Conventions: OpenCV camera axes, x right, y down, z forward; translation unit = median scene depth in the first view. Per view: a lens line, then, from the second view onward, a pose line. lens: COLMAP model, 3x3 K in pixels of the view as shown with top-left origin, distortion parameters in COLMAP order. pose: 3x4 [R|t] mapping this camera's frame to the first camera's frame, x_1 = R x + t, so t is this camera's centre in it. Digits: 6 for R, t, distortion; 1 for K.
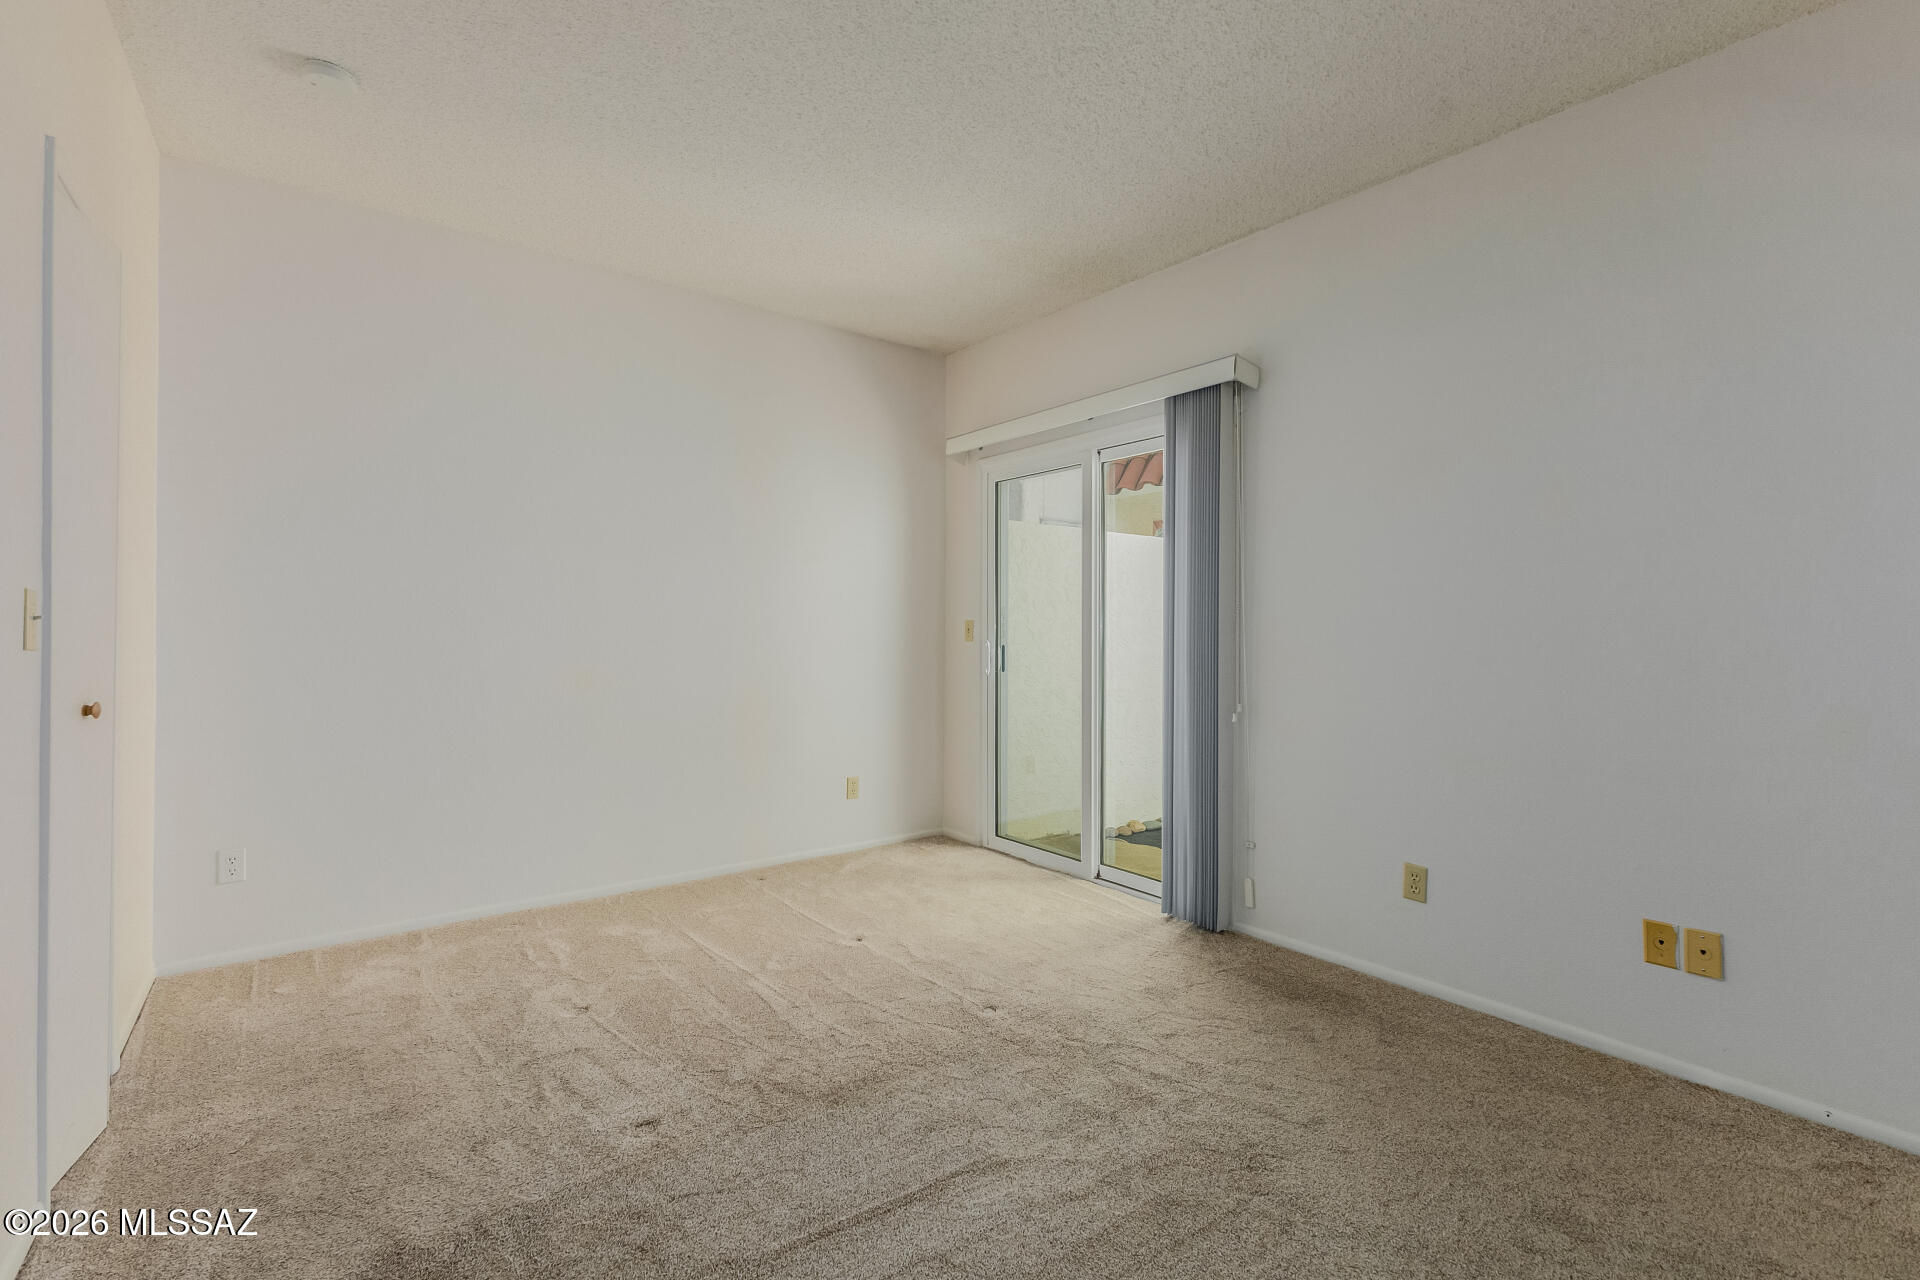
lens RADIAL K [[833.2, 0, 955.7], [0, 833.2, 633.0], [0, 0, 1]] dist [0.009298, -0.003071]
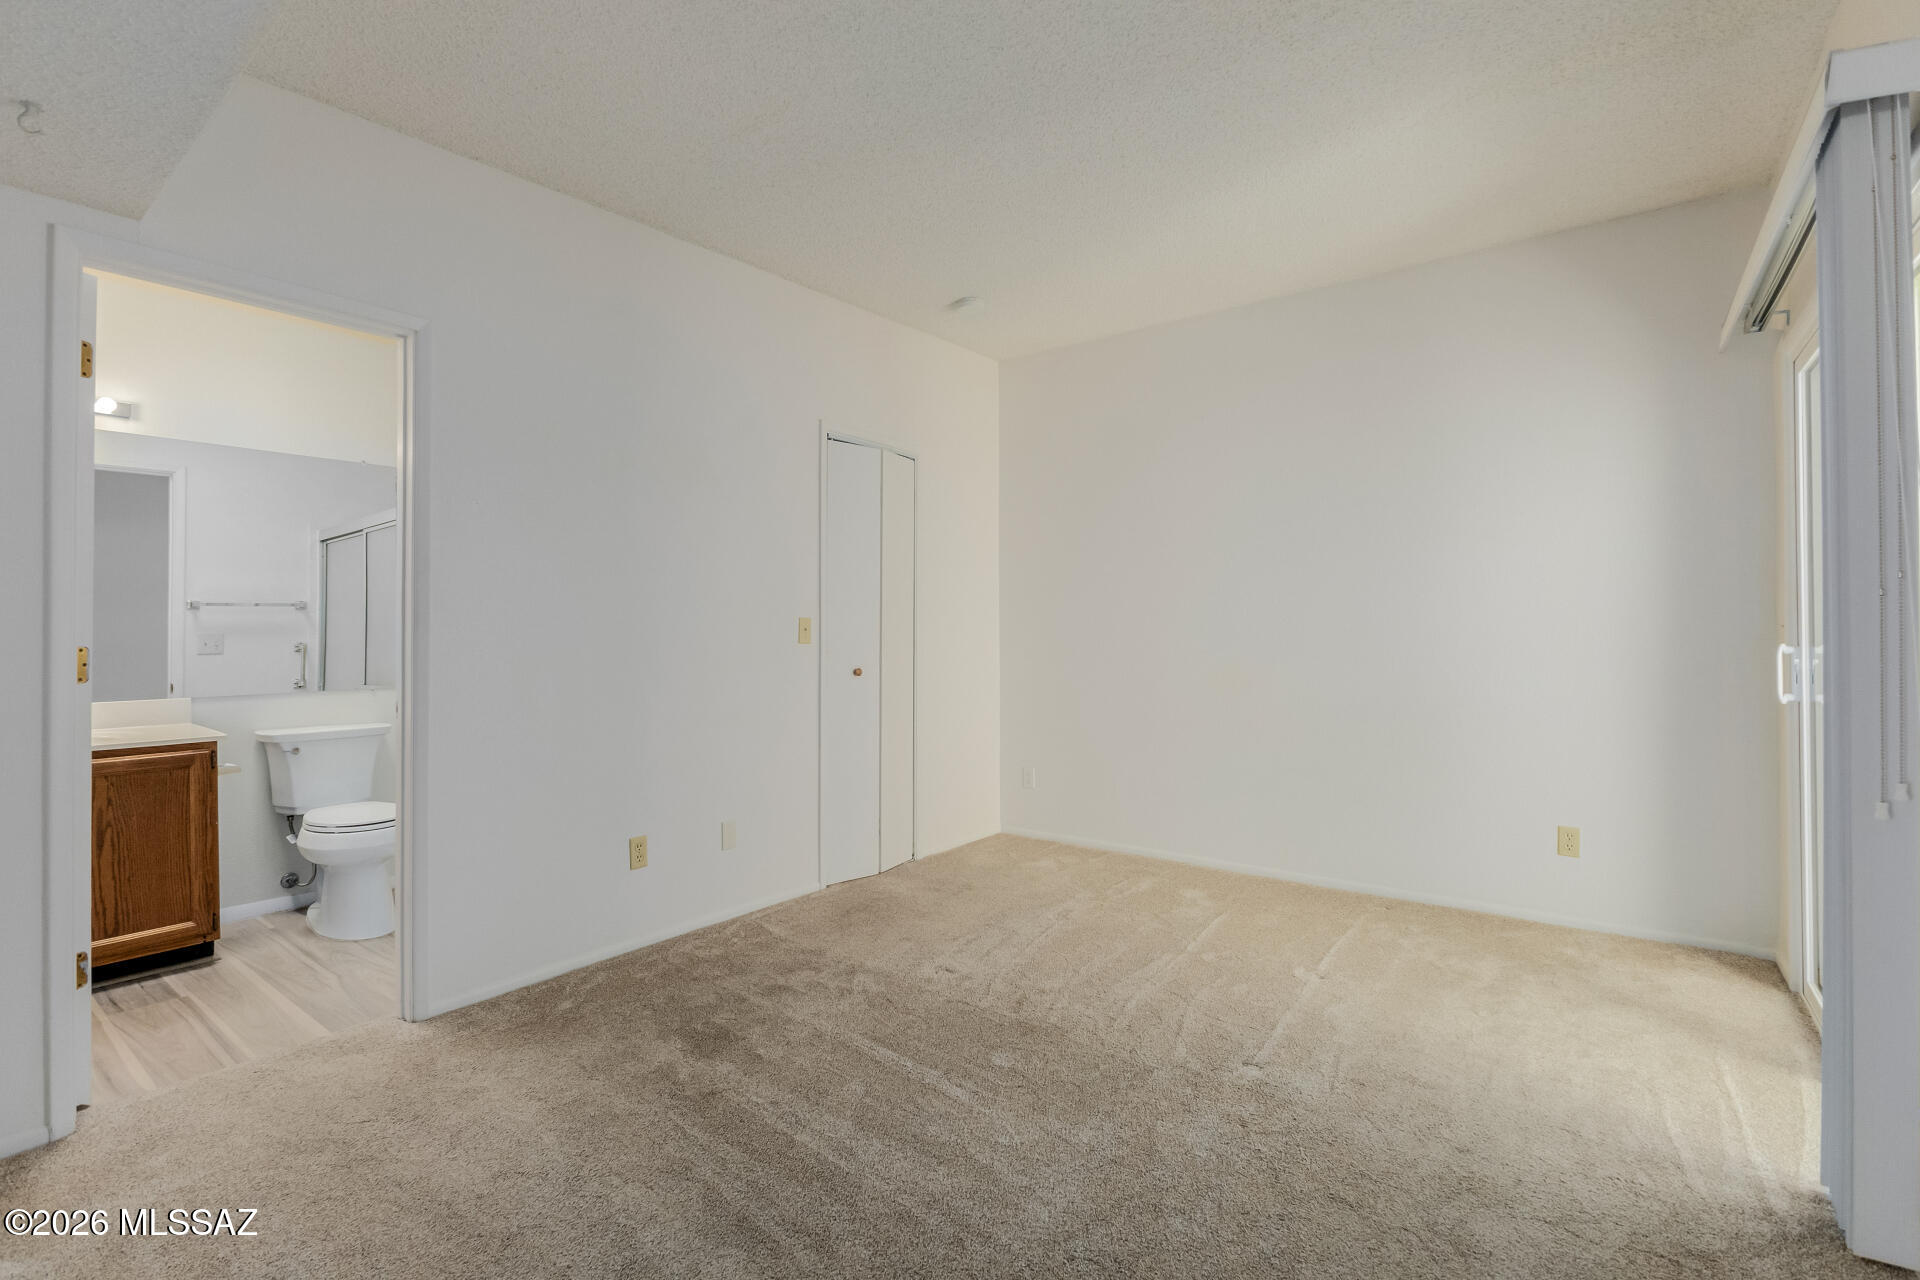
lens RADIAL K [[868.7, 0, 951.7], [0, 868.7, 636.0], [0, 0, 1]] dist [-0.000119, 0.000058]
pose [[0.258363, -0.005079, -0.966034, 0.747306], [0.003673, 0.999984, -0.004275, 0.005662], [0.966041, -0.002444, 0.258378, 0.417383]]
